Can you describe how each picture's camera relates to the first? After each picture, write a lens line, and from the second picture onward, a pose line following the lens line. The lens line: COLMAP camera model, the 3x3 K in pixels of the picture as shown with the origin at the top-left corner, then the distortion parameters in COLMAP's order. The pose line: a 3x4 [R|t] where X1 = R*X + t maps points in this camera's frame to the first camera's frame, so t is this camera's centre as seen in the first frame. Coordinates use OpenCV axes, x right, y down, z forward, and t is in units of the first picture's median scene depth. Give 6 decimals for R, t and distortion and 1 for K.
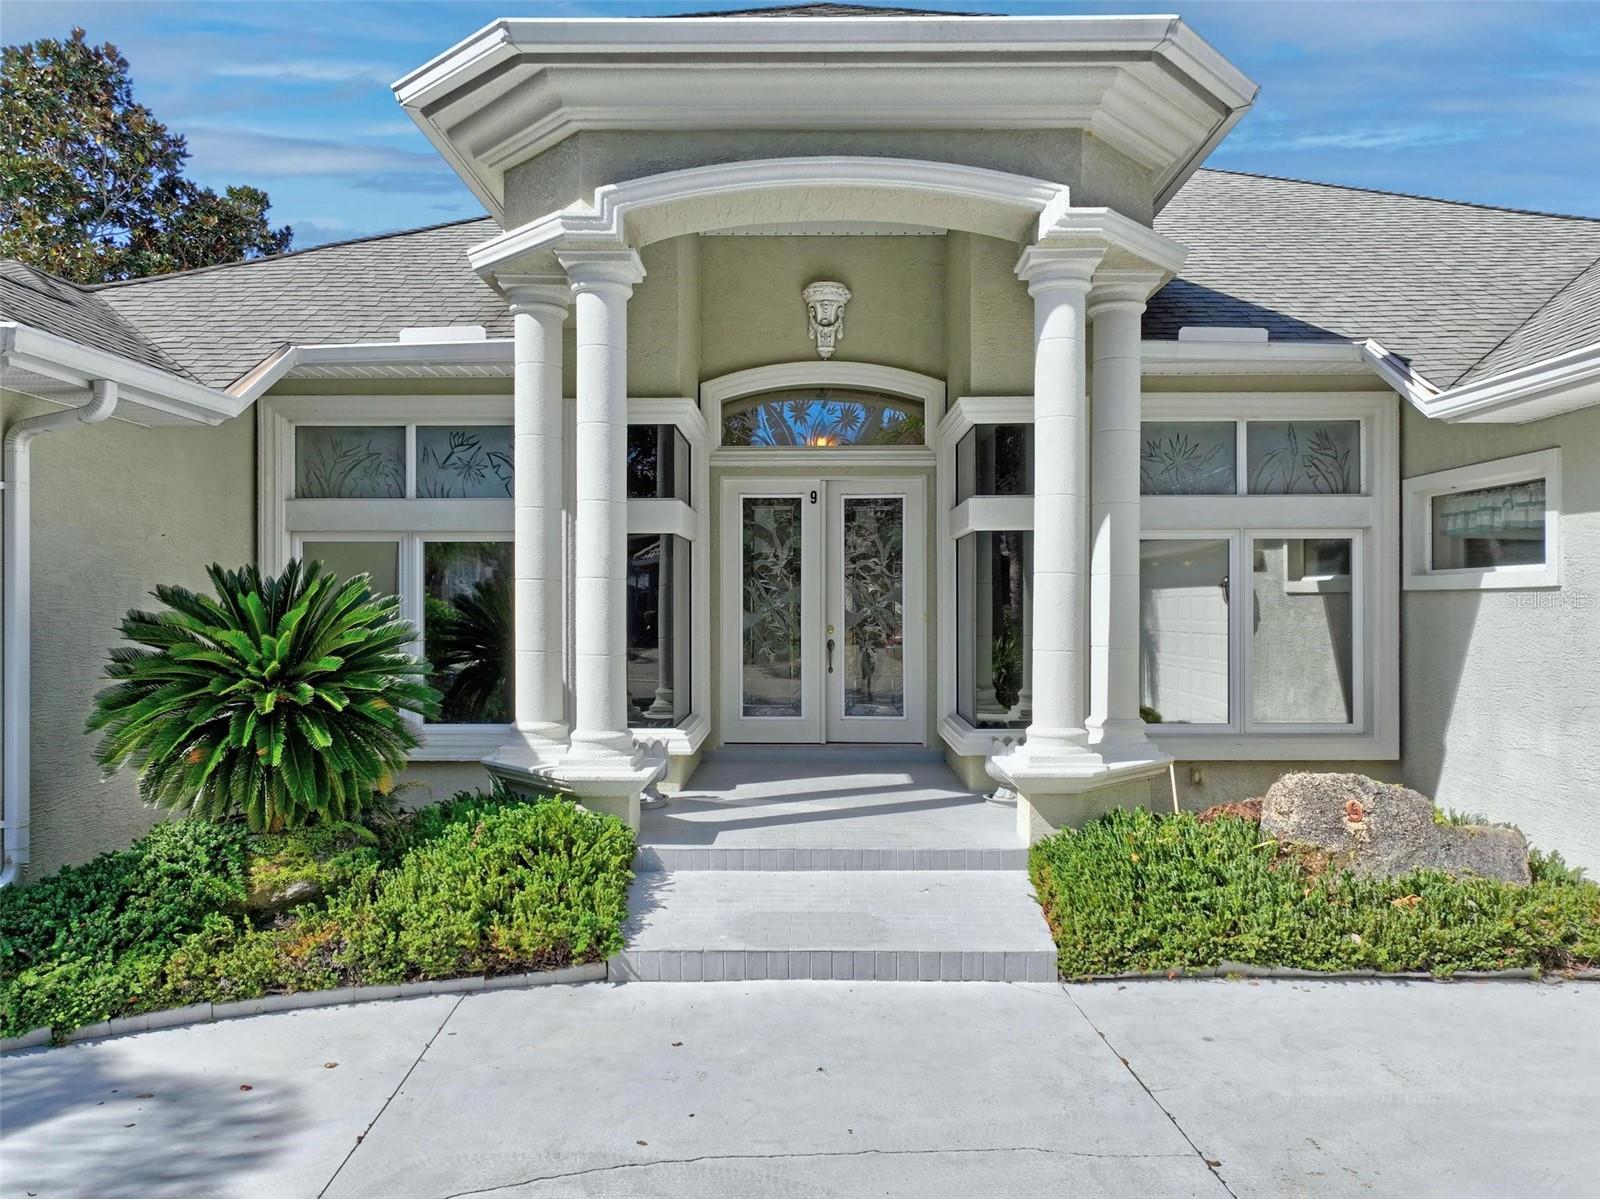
lens RADIAL K [[1122.9, 0, 798.7], [0, 1122.9, 600.6], [0, 0, 1]] dist [0.000823, 0.013577]
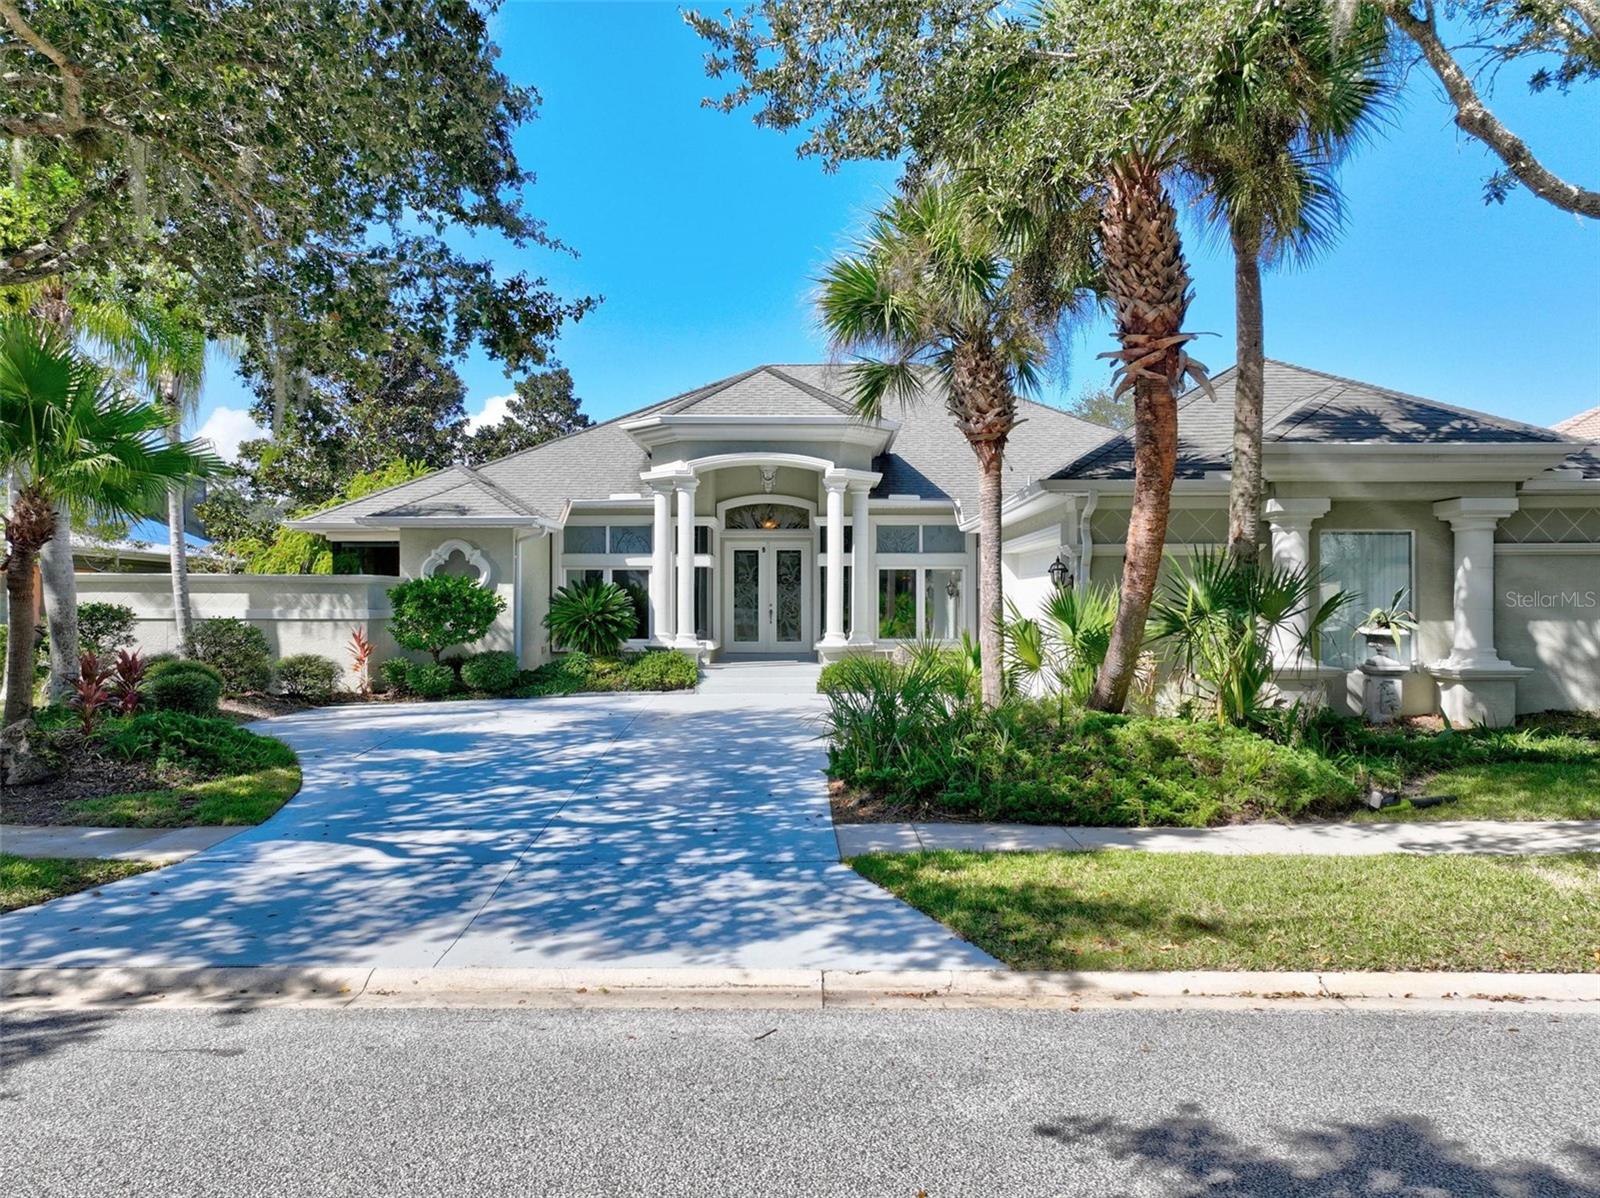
lens RADIAL K [[1122.9, 0, 799.7], [0, 1122.9, 596.8], [0, 0, 1]] dist [0.000823, 0.013577]
pose [[1.000000, 0.000528, -0.000418, 0.128366], [-0.000531, 0.999969, -0.007819, 0.037039], [0.000414, 0.007819, 0.999969, -1.953956]]
